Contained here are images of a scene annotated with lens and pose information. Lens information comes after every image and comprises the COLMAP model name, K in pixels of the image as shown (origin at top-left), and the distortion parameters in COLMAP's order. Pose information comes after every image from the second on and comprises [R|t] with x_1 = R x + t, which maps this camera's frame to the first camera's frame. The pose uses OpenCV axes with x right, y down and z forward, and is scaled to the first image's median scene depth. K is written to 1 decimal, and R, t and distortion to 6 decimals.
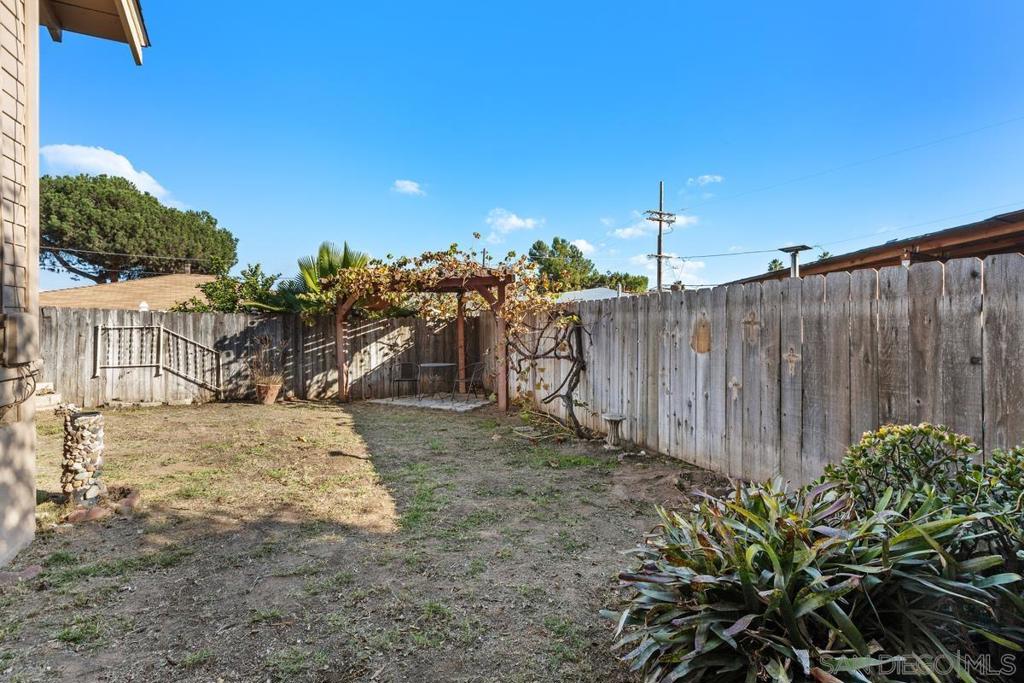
lens RADIAL K [[448.7, 0, 510.2], [0, 448.7, 321.2], [0, 0, 1]] dist [0.002073, 0.000171]
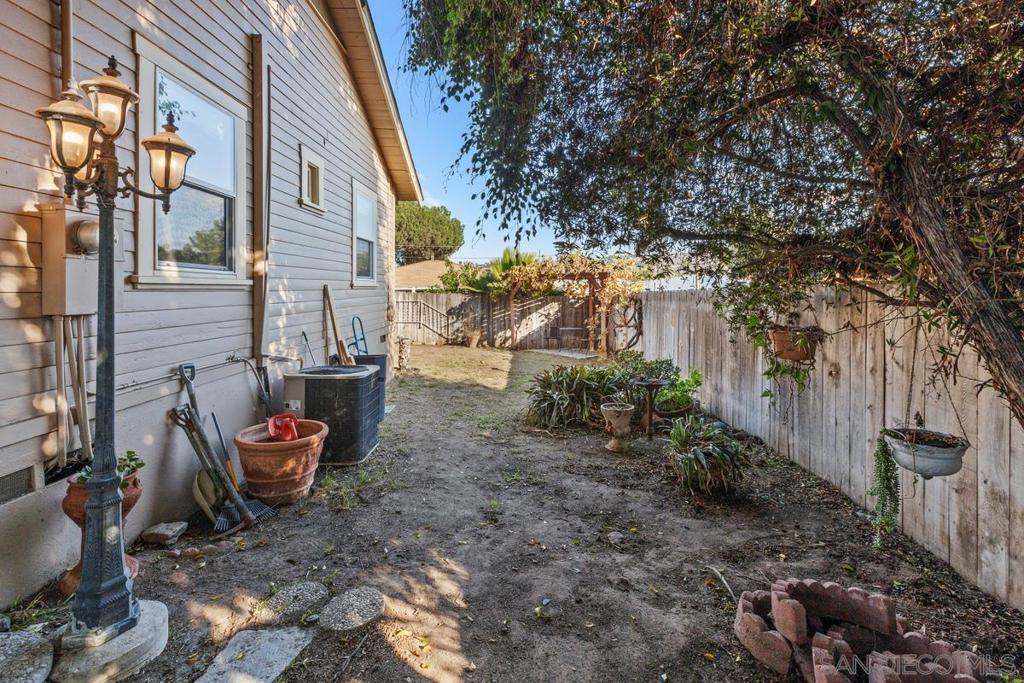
lens RADIAL K [[478.6, 0, 512.4], [0, 478.6, 286.6], [0, 0, 1]] dist [-0.000993, -0.000216]
pose [[0.899033, 0.003103, -0.437870, 0.363648], [-0.002417, 0.999995, 0.002125, -0.047790], [0.437874, -0.000852, 0.899036, -0.525901]]
